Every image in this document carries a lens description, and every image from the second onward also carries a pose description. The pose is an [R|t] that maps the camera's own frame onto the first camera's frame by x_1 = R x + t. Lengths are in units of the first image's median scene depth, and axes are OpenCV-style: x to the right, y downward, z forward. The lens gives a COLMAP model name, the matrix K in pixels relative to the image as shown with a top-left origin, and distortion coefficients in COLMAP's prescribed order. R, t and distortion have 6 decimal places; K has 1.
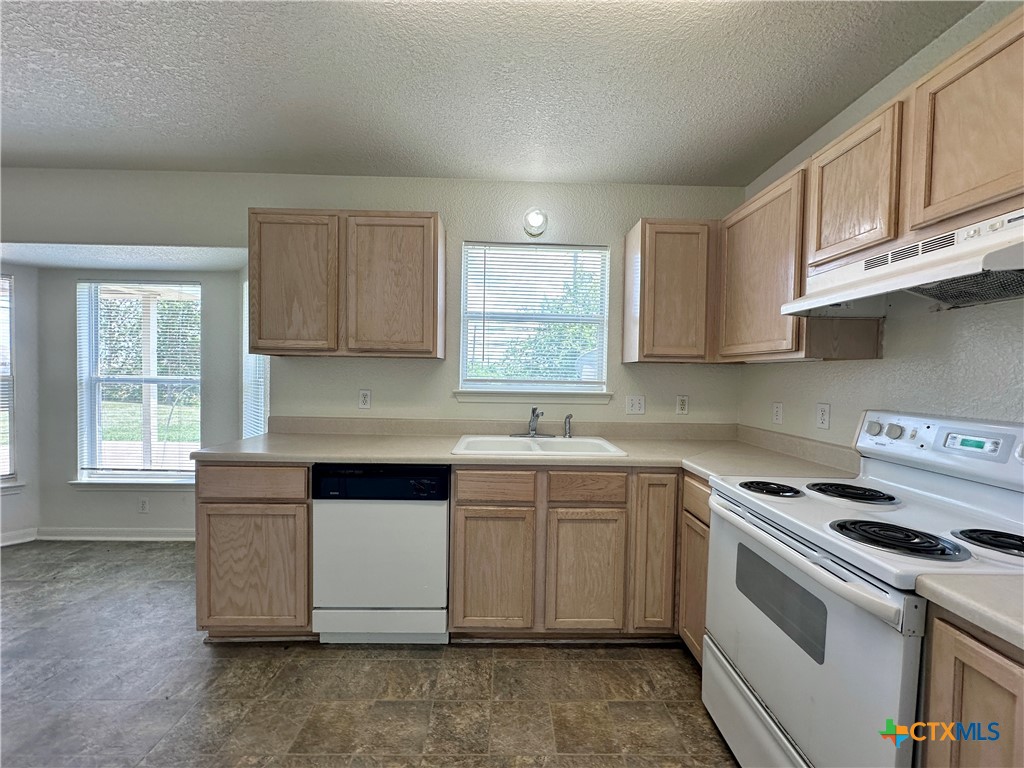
lens RADIAL K [[408.2, 0, 514.5], [0, 408.2, 386.1], [0, 0, 1]] dist [-0.000175, -0.000236]
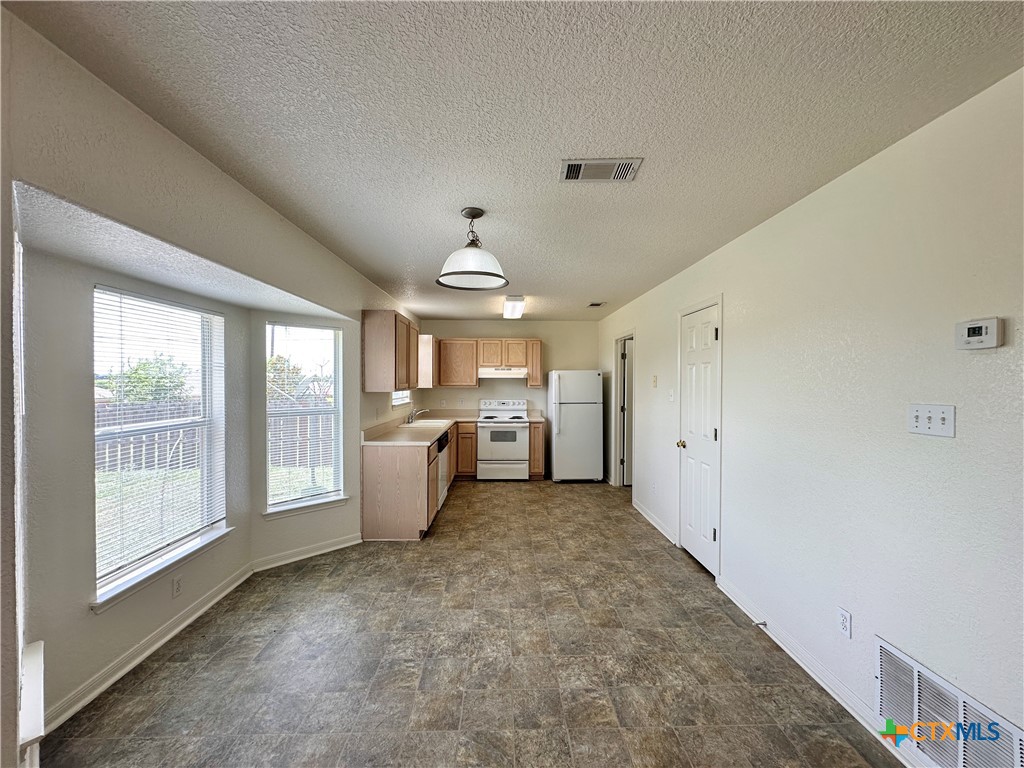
lens RADIAL K [[408.2, 0, 512.2], [0, 408.2, 383.4], [0, 0, 1]] dist [-0.000175, -0.000236]
pose [[-0.005869, -0.024531, 0.999682, -3.181023], [0.025617, 0.999367, 0.024674, -0.191255], [-0.999655, 0.025754, -0.005237, 0.649823]]
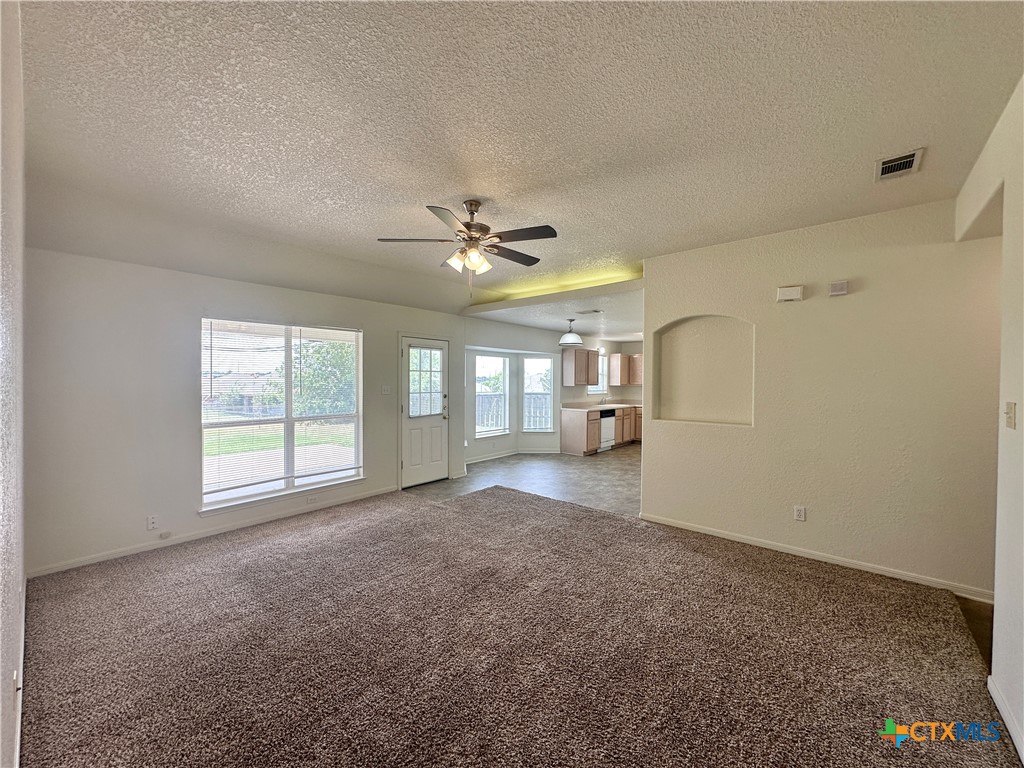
lens RADIAL K [[408.2, 0, 511.1], [0, 408.2, 383.9], [0, 0, 1]] dist [-0.000175, -0.000236]
pose [[0.664243, -0.018531, 0.747287, -5.110859], [0.025704, 0.999668, 0.001942, -0.156109], [-0.747074, 0.017919, 0.664499, -1.440567]]
